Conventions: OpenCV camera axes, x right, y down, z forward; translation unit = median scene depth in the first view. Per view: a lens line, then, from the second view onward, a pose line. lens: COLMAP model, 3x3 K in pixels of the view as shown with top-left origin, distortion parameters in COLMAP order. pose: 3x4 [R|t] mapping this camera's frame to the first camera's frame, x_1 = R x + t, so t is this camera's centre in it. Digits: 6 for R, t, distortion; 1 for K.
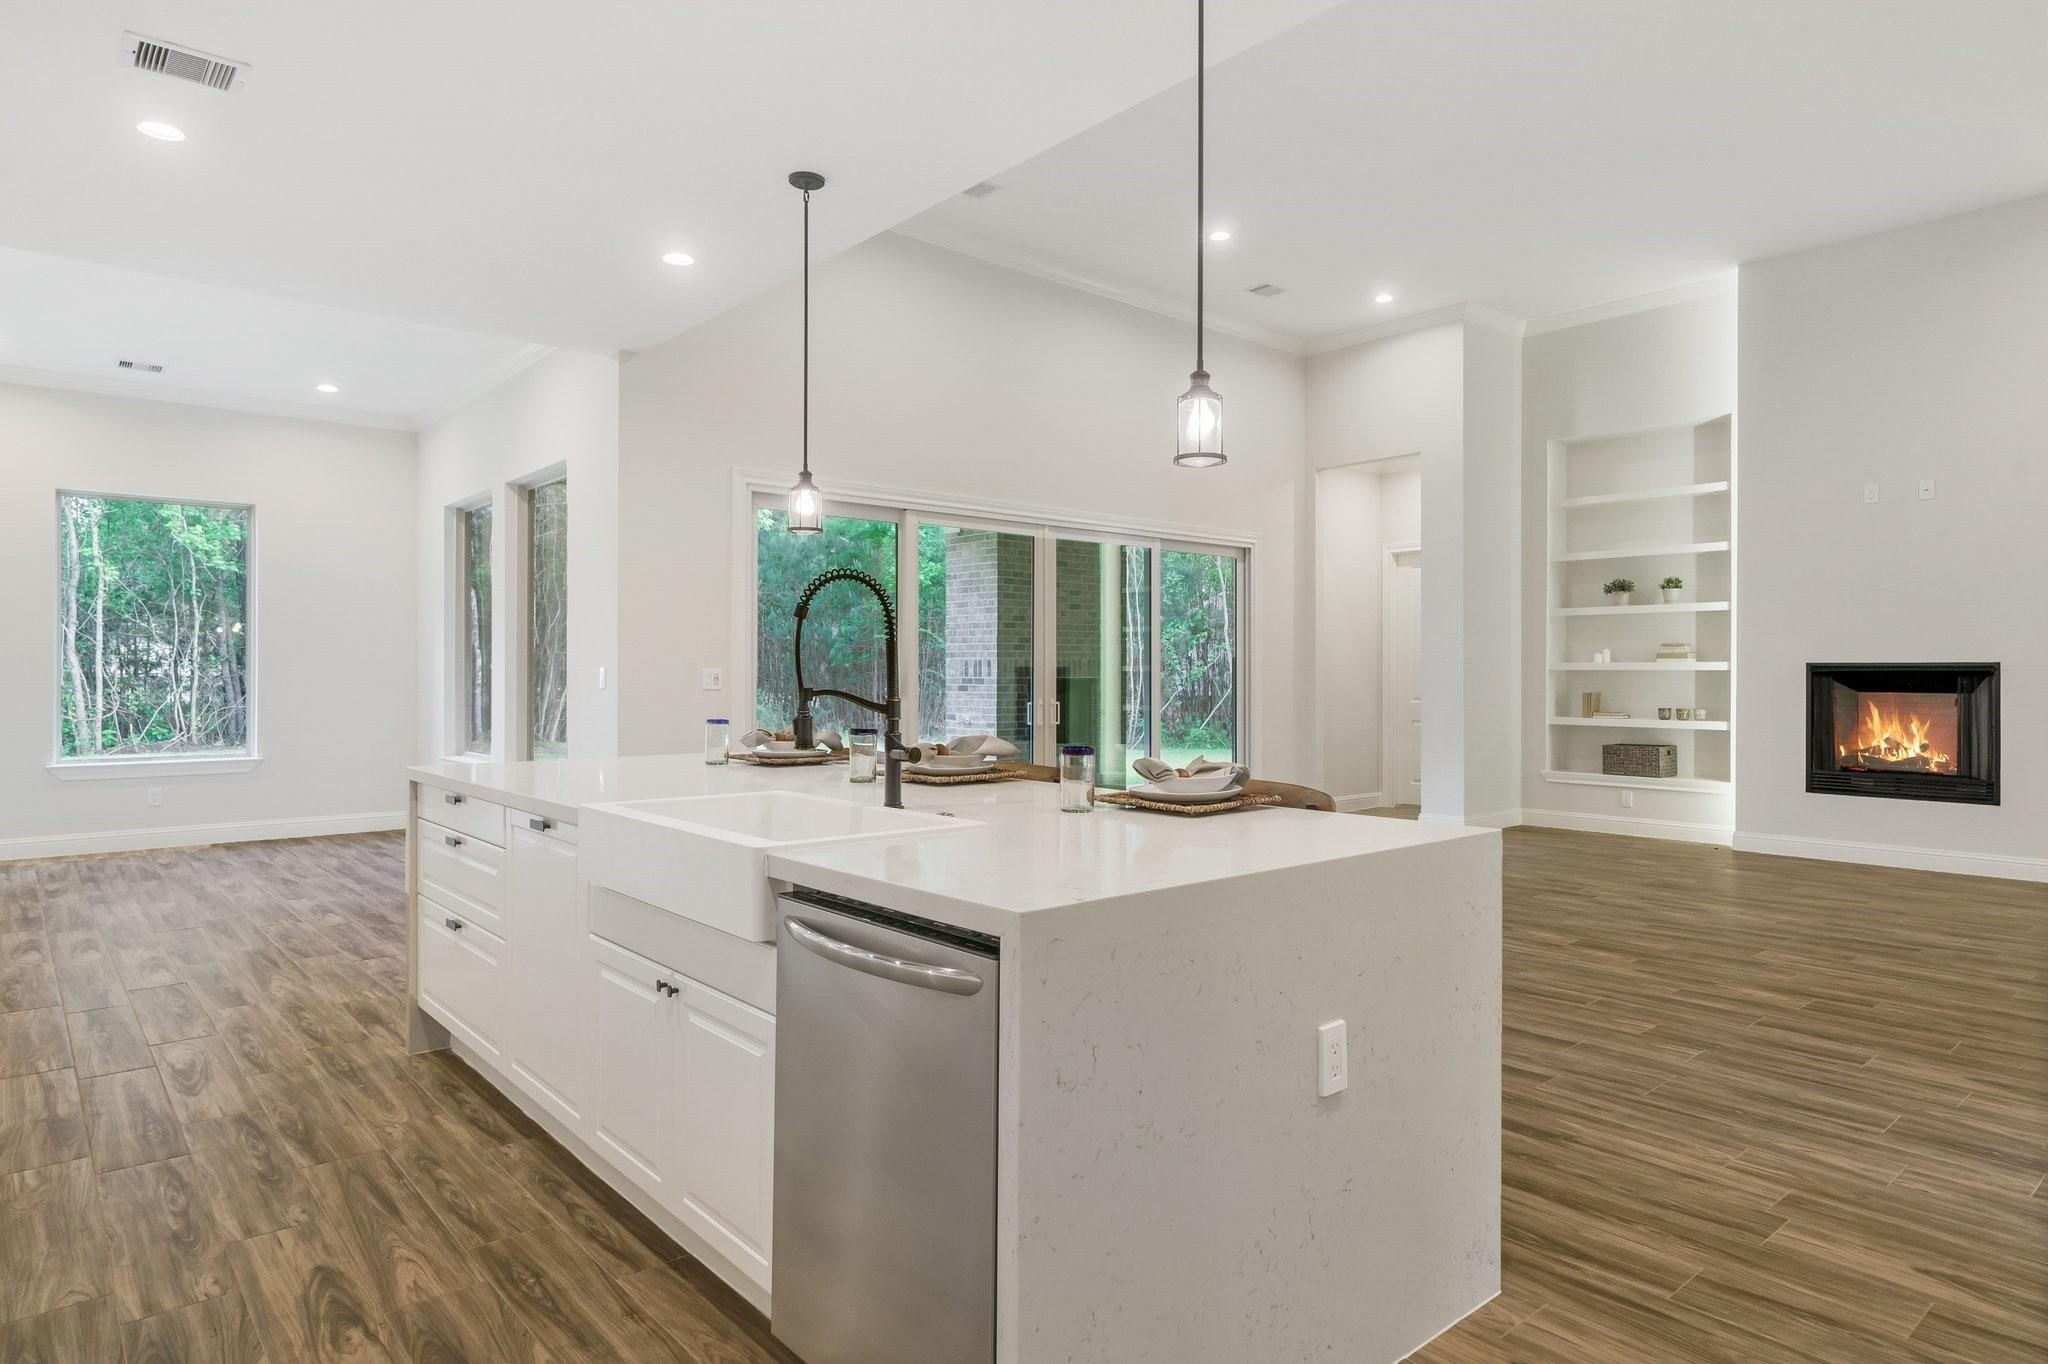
lens RADIAL K [[1182.0, 0, 1030.6], [0, 1182.0, 675.6], [0, 0, 1]] dist [-0.003891, 0.003283]
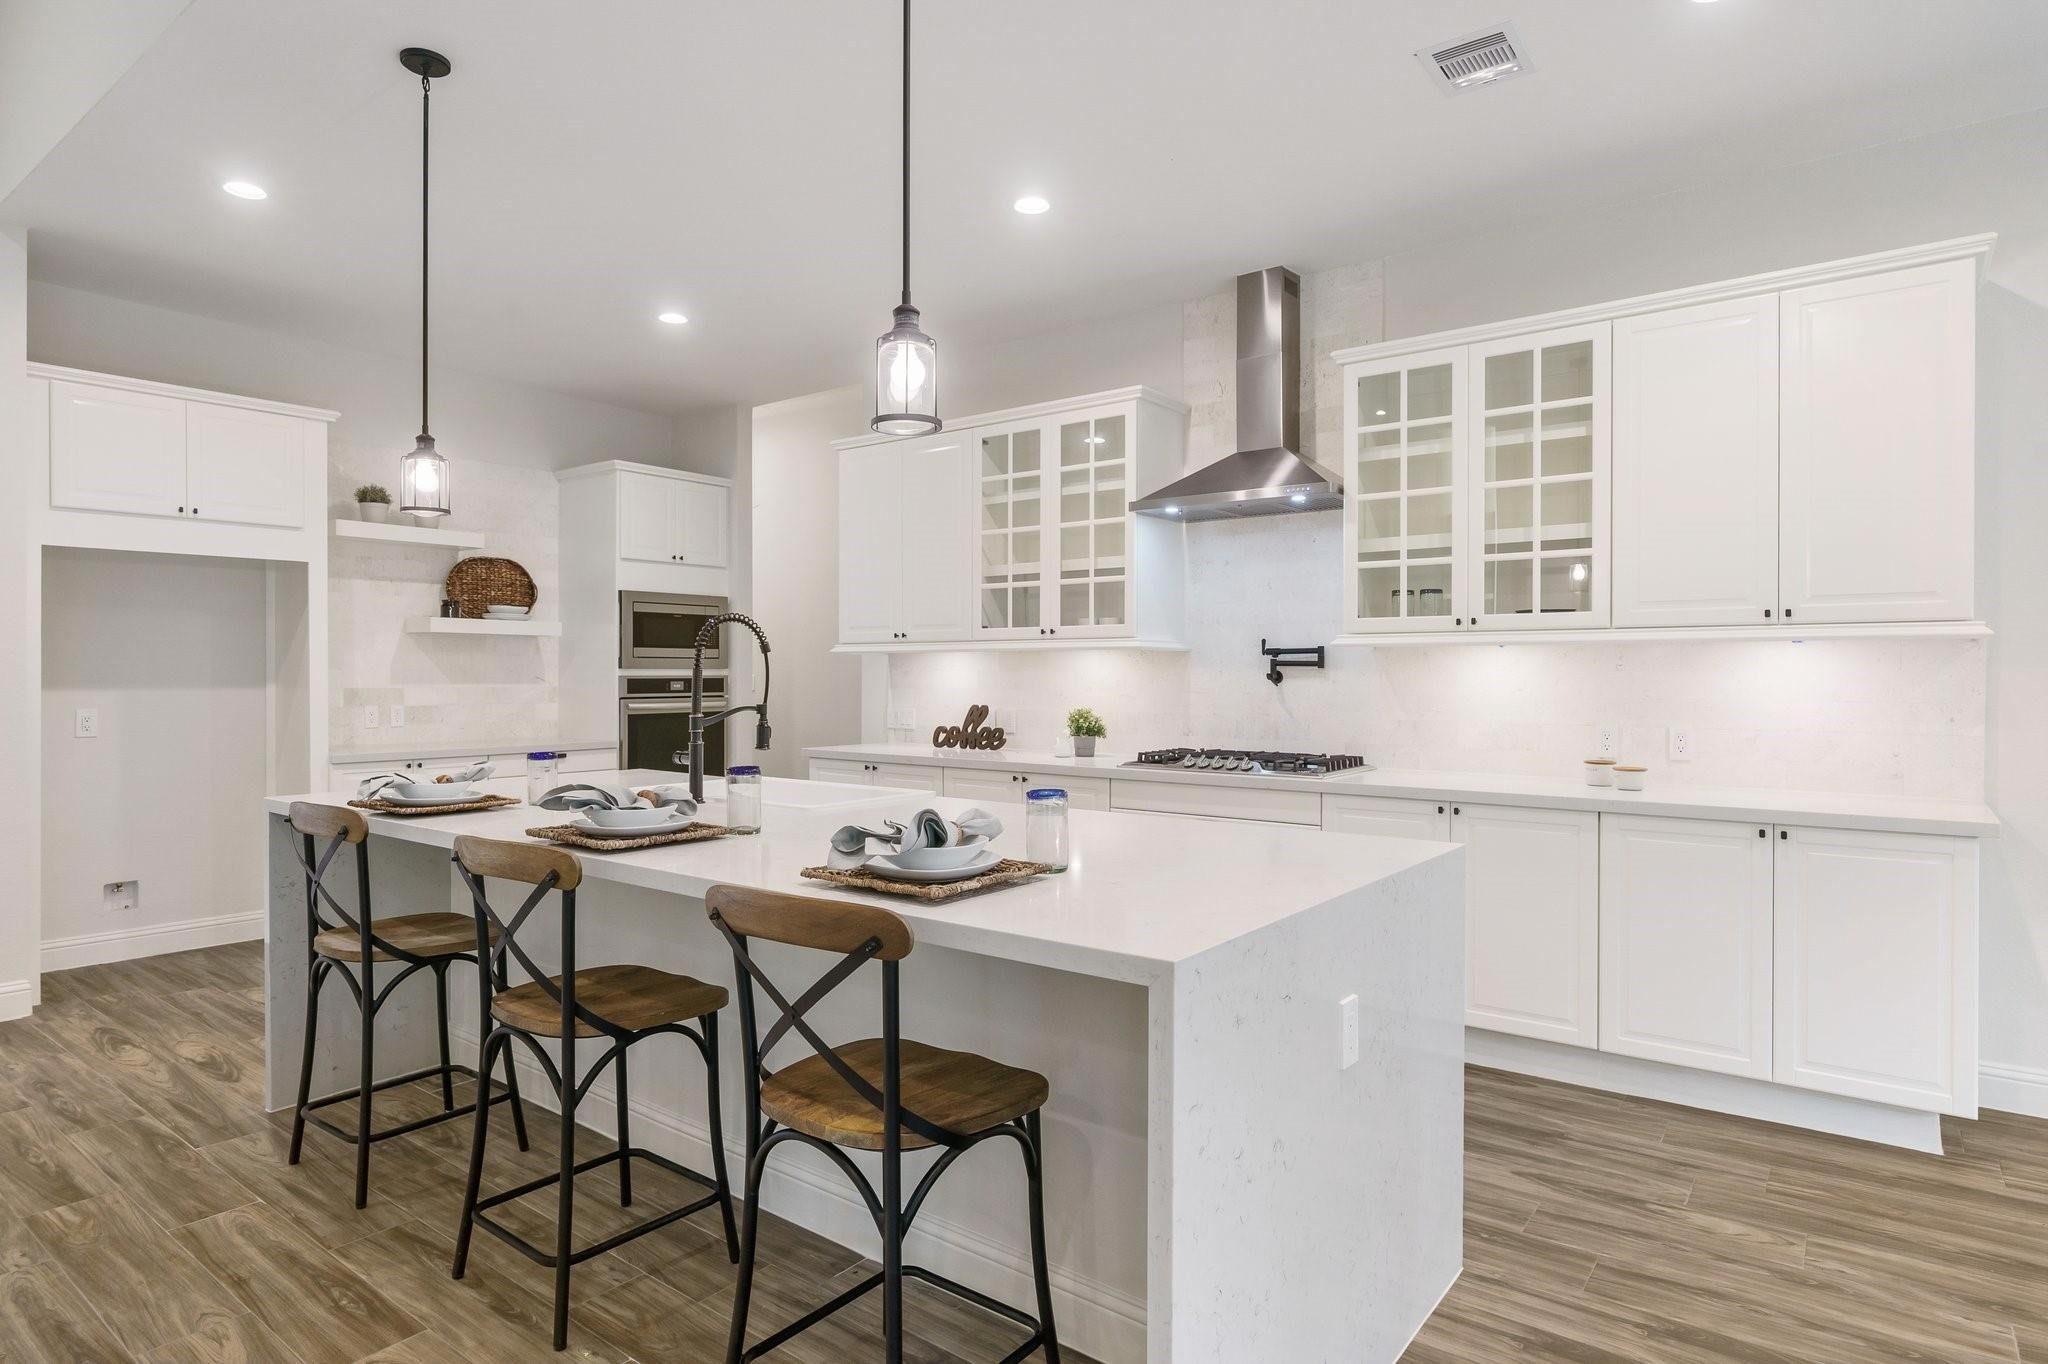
lens RADIAL K [[1131.7, 0, 1003.9], [0, 1131.7, 680.4], [0, 0, 1]] dist [-0.007710, 0.005884]
pose [[-0.981168, -0.006102, -0.193059, -0.064879], [-0.007293, 0.999959, 0.005458, -0.010203], [0.193018, 0.006763, -0.981172, 0.683699]]
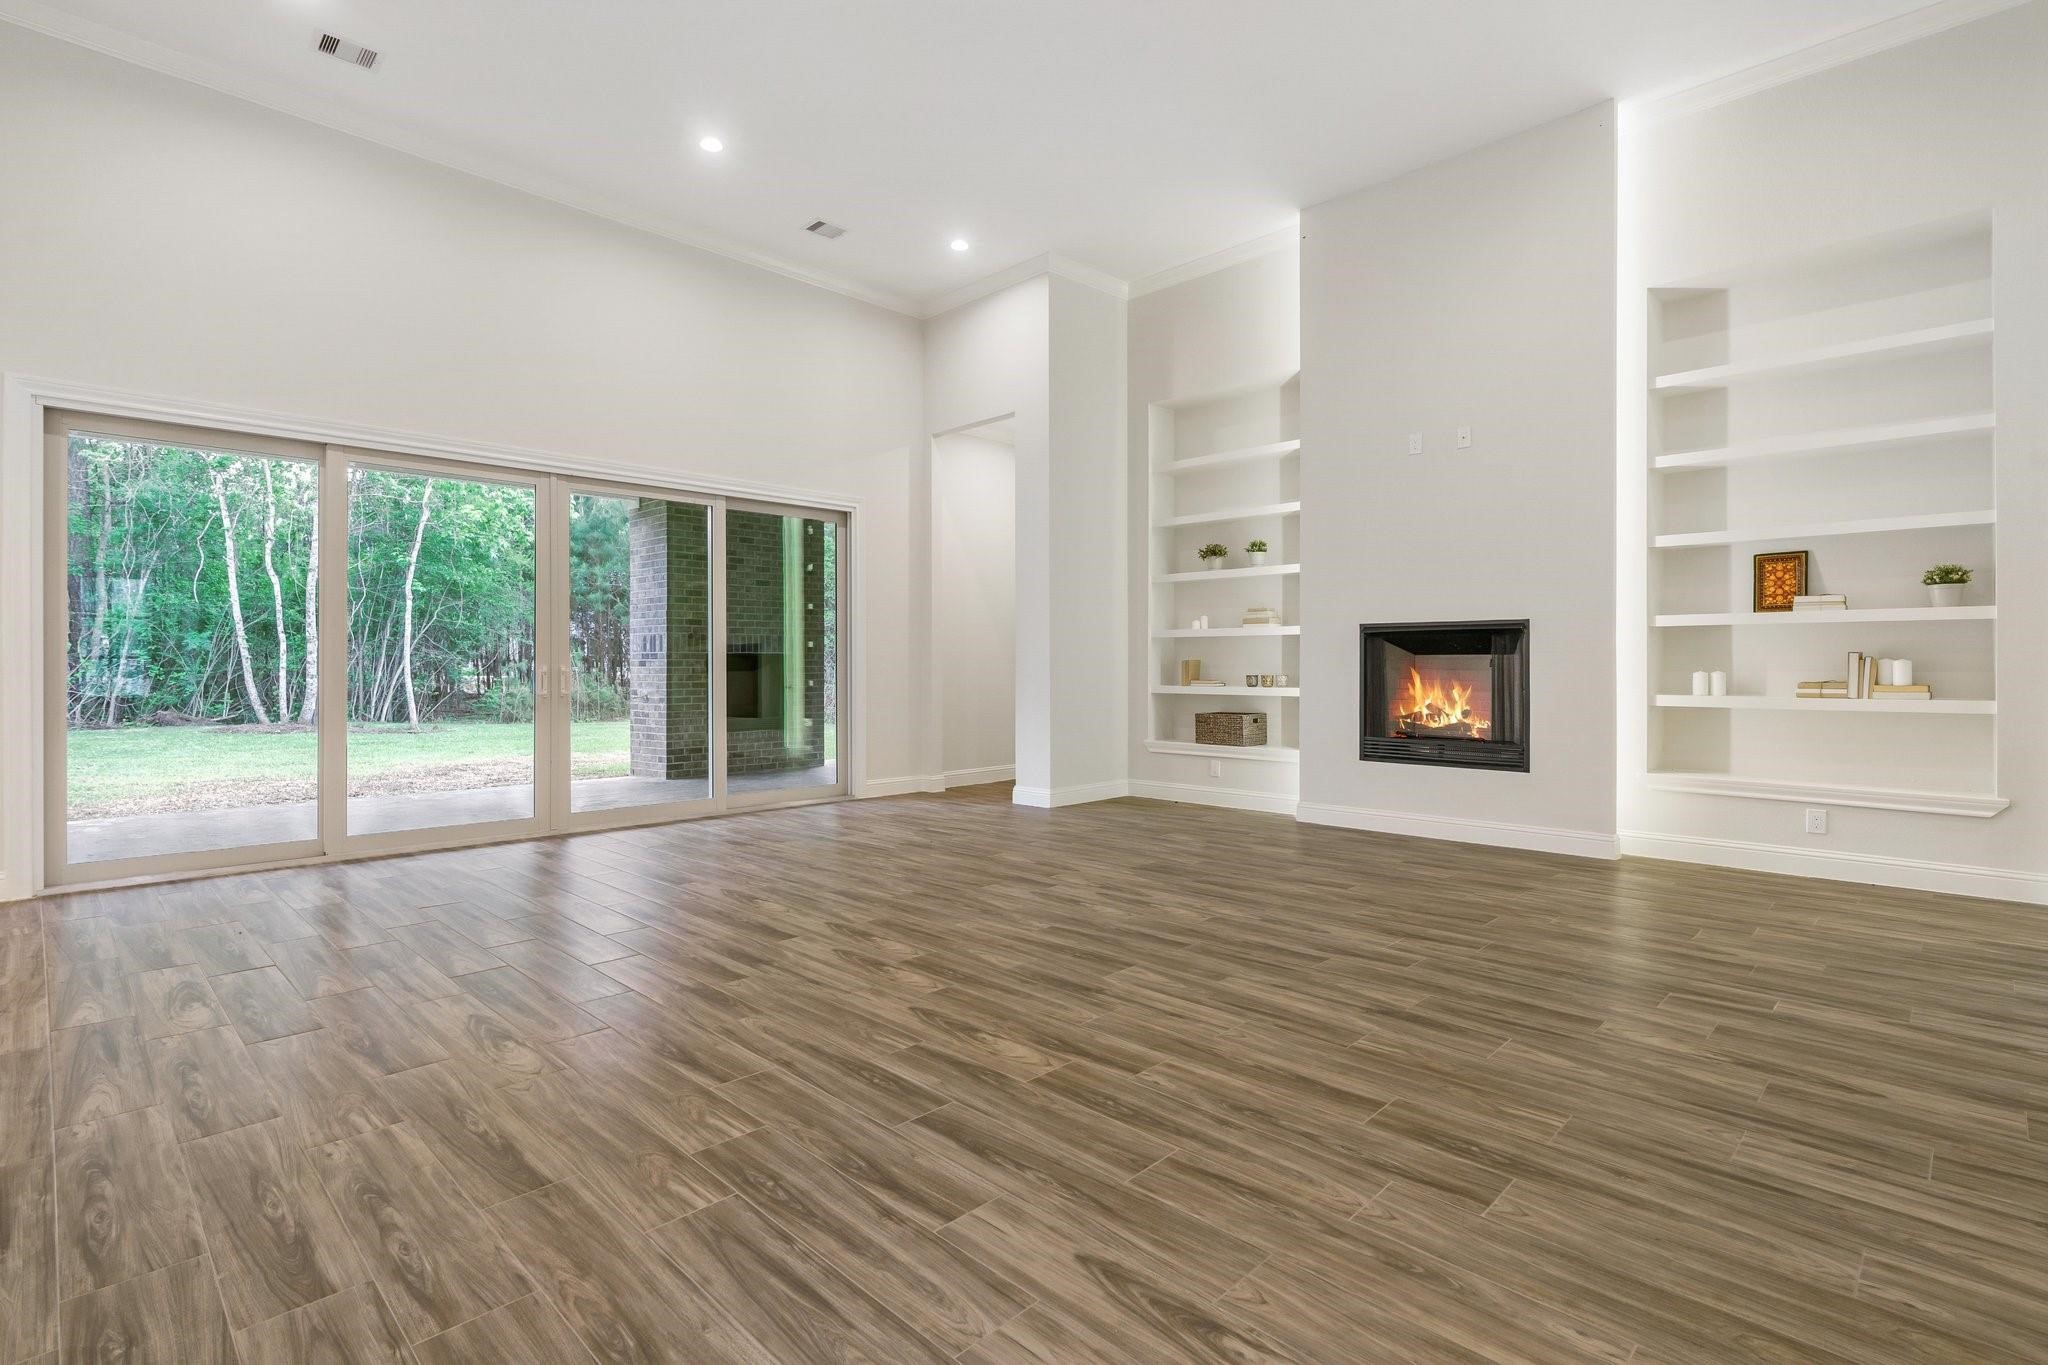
lens RADIAL K [[983.0, 0, 1034.2], [0, 983.0, 668.3], [0, 0, 1]] dist [-0.005827, -0.002322]
pose [[0.996719, -0.004523, 0.080819, 0.300549], [0.004215, 0.999983, 0.003982, 0.018709], [-0.080836, -0.003628, 0.996721, 0.210714]]
